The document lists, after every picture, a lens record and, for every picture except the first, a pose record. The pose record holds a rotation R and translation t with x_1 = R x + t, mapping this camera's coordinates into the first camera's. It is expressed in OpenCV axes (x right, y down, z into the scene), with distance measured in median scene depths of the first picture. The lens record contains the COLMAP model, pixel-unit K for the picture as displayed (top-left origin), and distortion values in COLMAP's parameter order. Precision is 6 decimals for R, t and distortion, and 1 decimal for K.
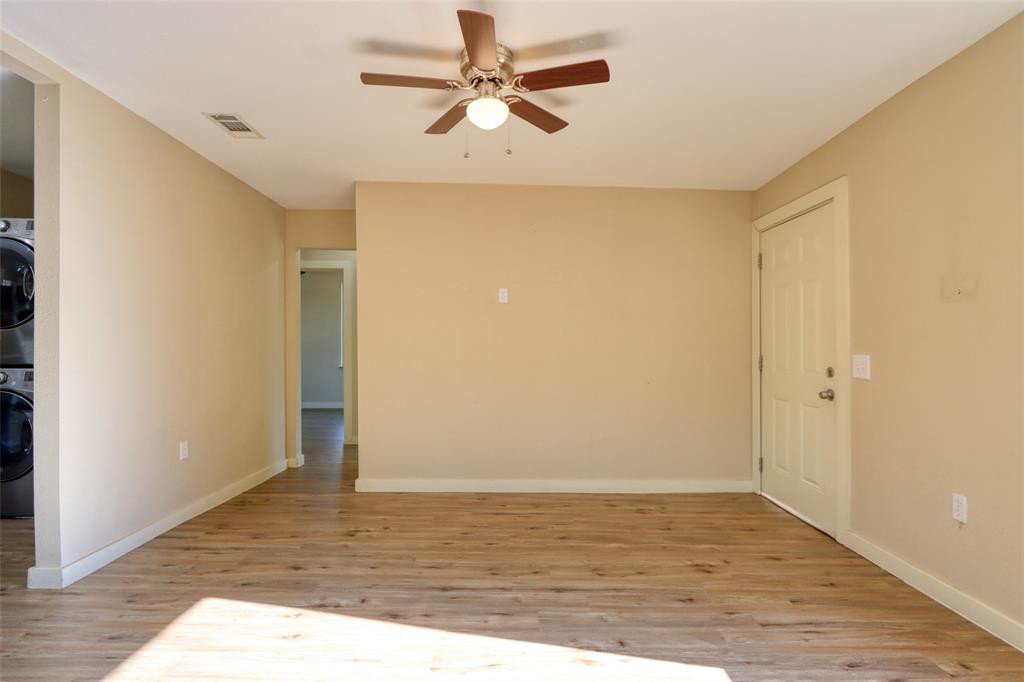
lens RADIAL K [[514.0, 0, 516.7], [0, 514.0, 344.4], [0, 0, 1]] dist [-0.004280, -0.000779]
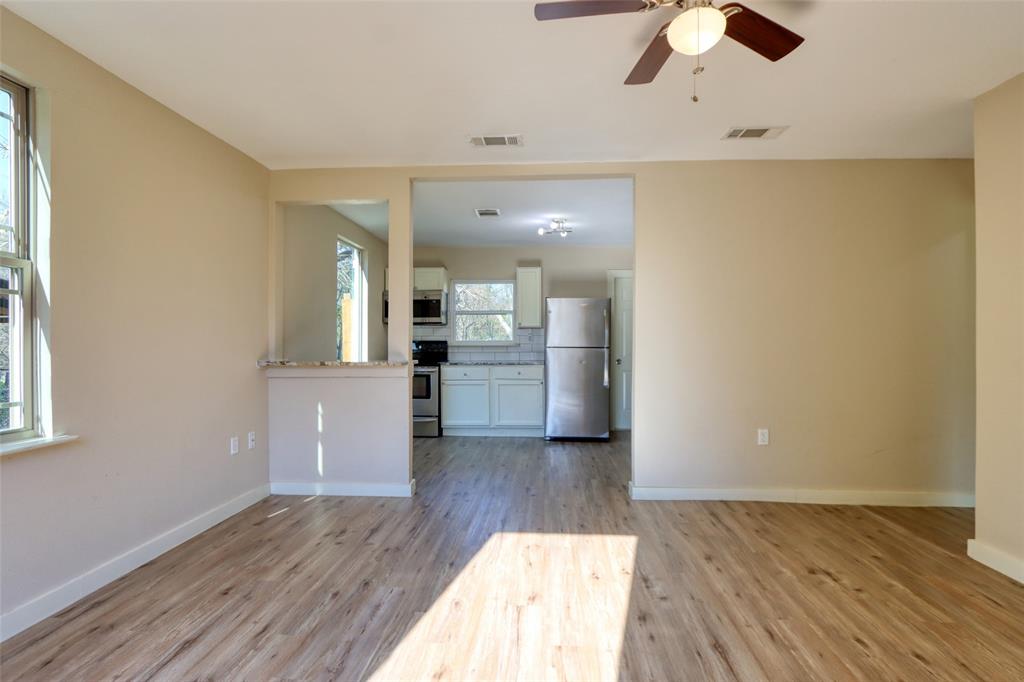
lens RADIAL K [[514.0, 0, 514.2], [0, 514.0, 343.0], [0, 0, 1]] dist [-0.004280, -0.000779]
pose [[-0.072343, -0.004389, -0.997370, 0.546049], [0.001405, 0.999989, -0.004502, 0.008709], [0.997379, -0.001727, -0.072336, 0.601806]]
